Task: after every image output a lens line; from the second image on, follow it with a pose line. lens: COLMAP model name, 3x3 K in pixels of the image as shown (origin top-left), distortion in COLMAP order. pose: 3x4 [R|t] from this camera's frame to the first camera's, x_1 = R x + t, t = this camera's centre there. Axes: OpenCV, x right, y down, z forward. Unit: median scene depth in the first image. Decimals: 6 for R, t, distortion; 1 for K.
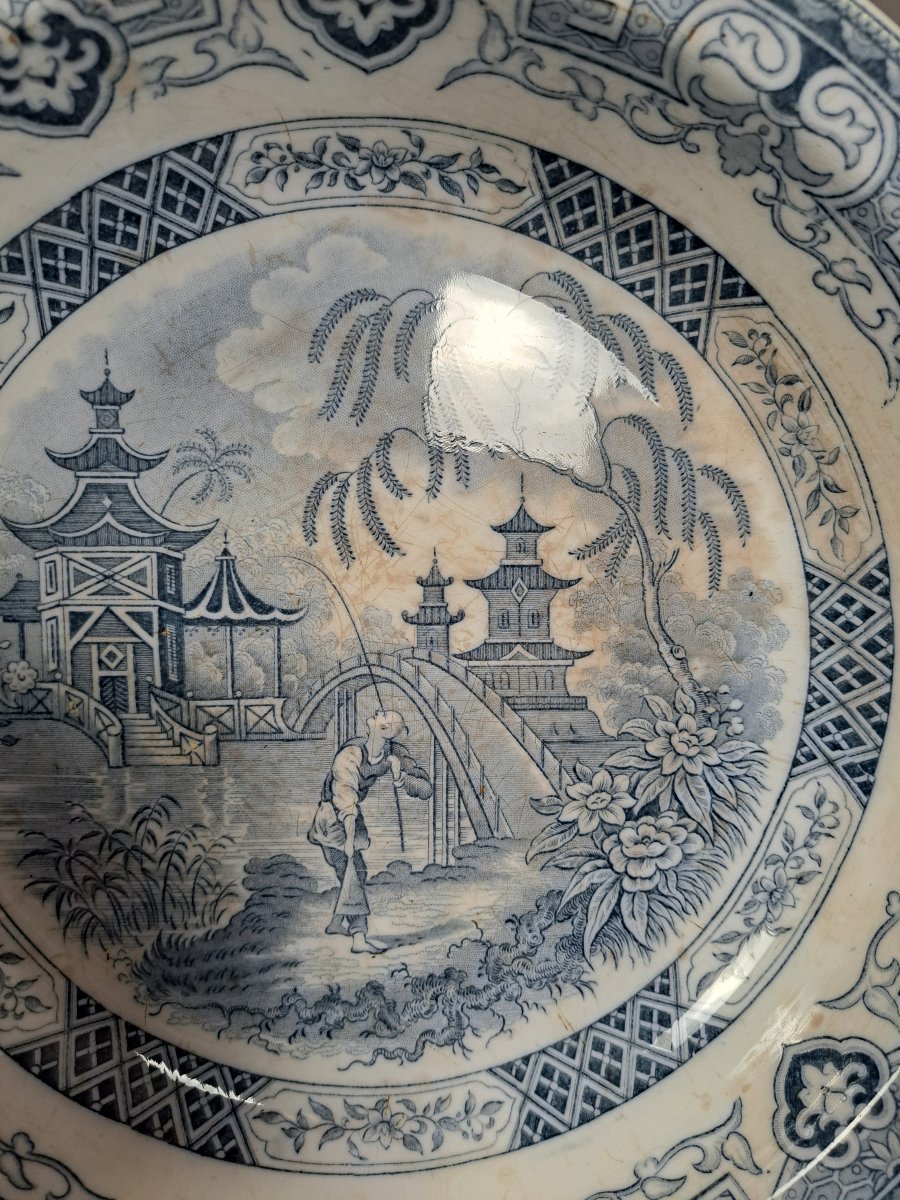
lens RADIAL K [[895.4, 0, 456.4], [0, 895.4, 605.8], [0, 0, 1]] dist [0.042174, -0.059380]
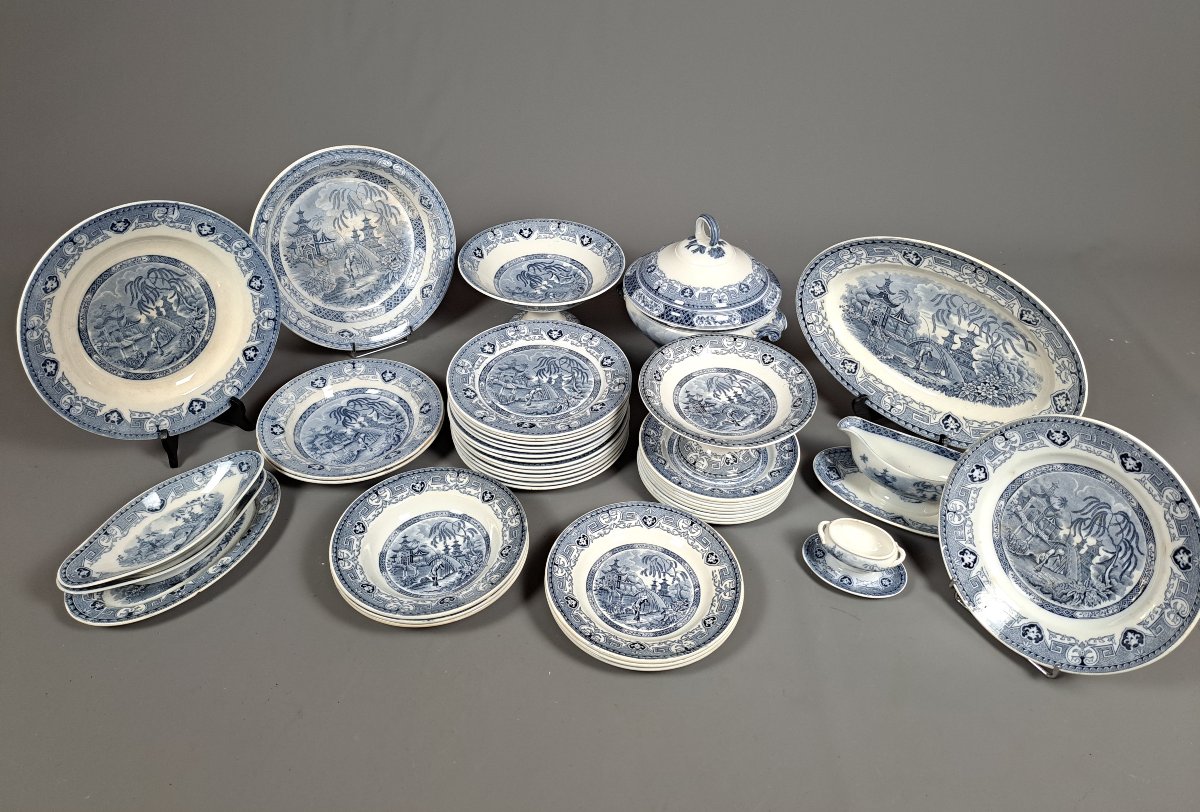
lens RADIAL K [[910.5, 0, 595.7], [0, 910.5, 376.3], [0, 0, 1]] dist [0.095097, -0.049978]
pose [[0.892397, -0.249649, 0.375902, -1.227921], [0.149775, 0.949666, 0.275139, -0.593902], [-0.425669, -0.189232, 0.884871, -5.825052]]
